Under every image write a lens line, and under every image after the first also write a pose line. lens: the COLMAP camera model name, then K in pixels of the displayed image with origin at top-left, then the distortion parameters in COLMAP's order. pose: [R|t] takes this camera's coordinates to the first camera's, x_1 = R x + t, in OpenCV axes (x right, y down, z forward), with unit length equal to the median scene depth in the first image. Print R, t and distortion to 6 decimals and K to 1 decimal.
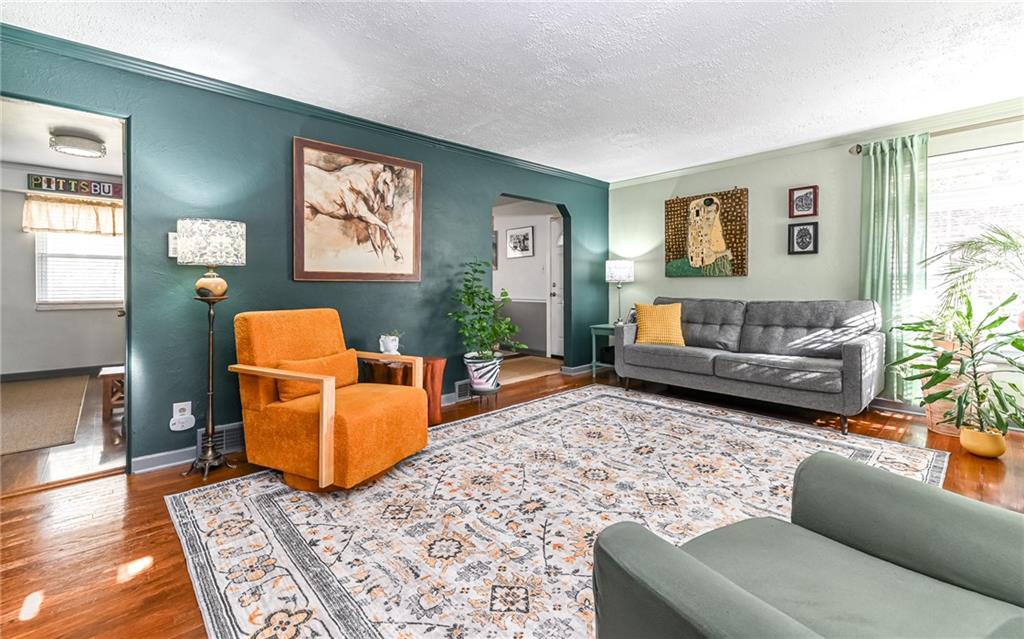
lens RADIAL K [[440.8, 0, 524.8], [0, 440.8, 286.6], [0, 0, 1]] dist [0.008051, -0.000433]
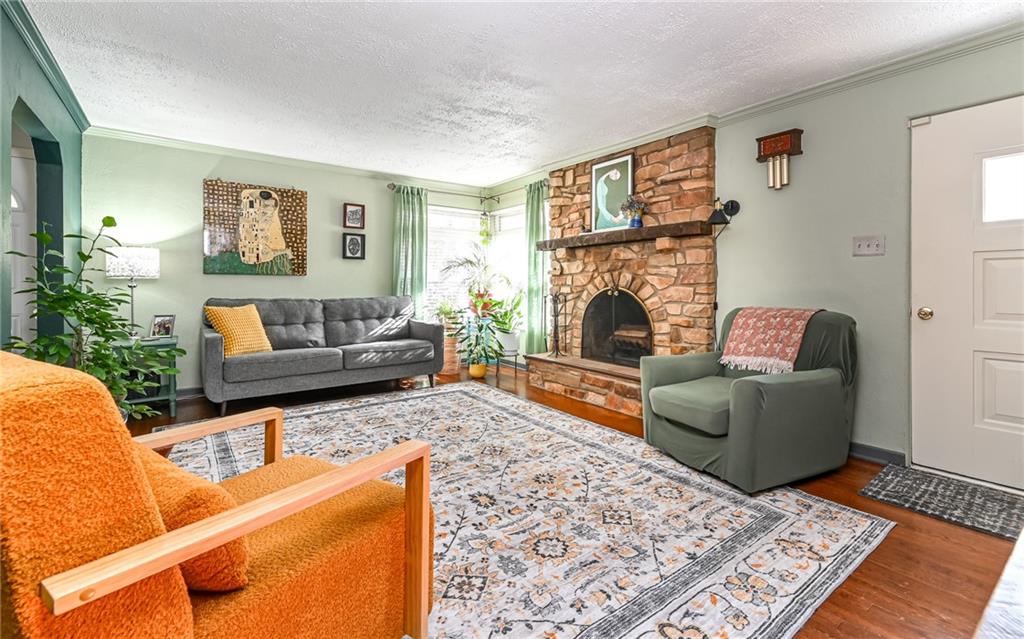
lens RADIAL K [[440.8, 0, 511.5], [0, 440.8, 287.3], [0, 0, 1]] dist [0.008051, -0.000433]
pose [[0.128965, -0.000013, 0.991649, -0.660628], [-0.001803, 0.999998, 0.000248, 0.003384], [-0.991648, -0.001819, 0.128965, 0.538074]]
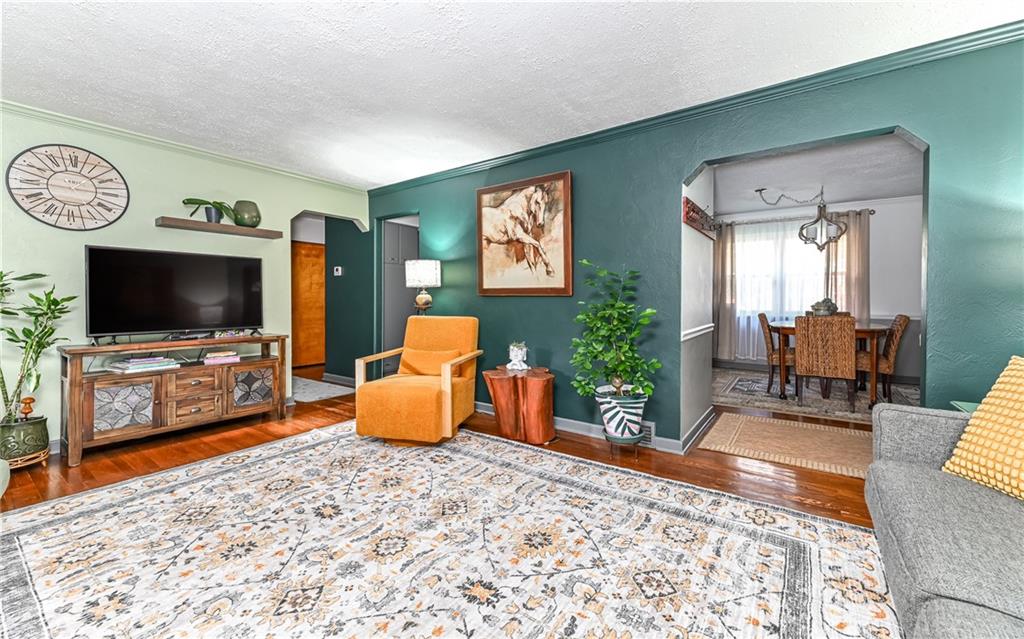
lens RADIAL K [[410.1, 0, 514.8], [0, 410.1, 300.5], [0, 0, 1]] dist [0.008007, -0.000367]
pose [[0.187581, 0.010638, -0.982191, 0.710239], [-0.001838, 0.999943, 0.010480, -0.011175], [0.982247, -0.000161, 0.187590, 0.839988]]
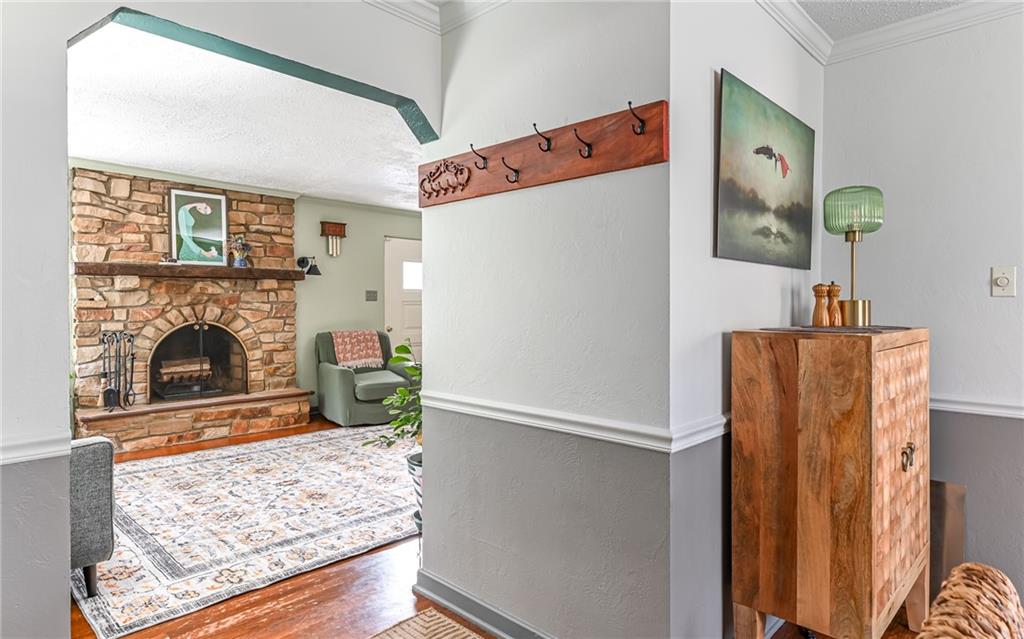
lens RADIAL K [[586.0, 0, 516.7], [0, 586.0, 309.9], [0, 0, 1]] dist [0.006805, 0.002250]
pose [[-0.999298, 0.002777, -0.037358, -0.194593], [0.002391, 0.999943, 0.010378, -0.045769], [0.037385, 0.010282, -0.999248, 2.137256]]
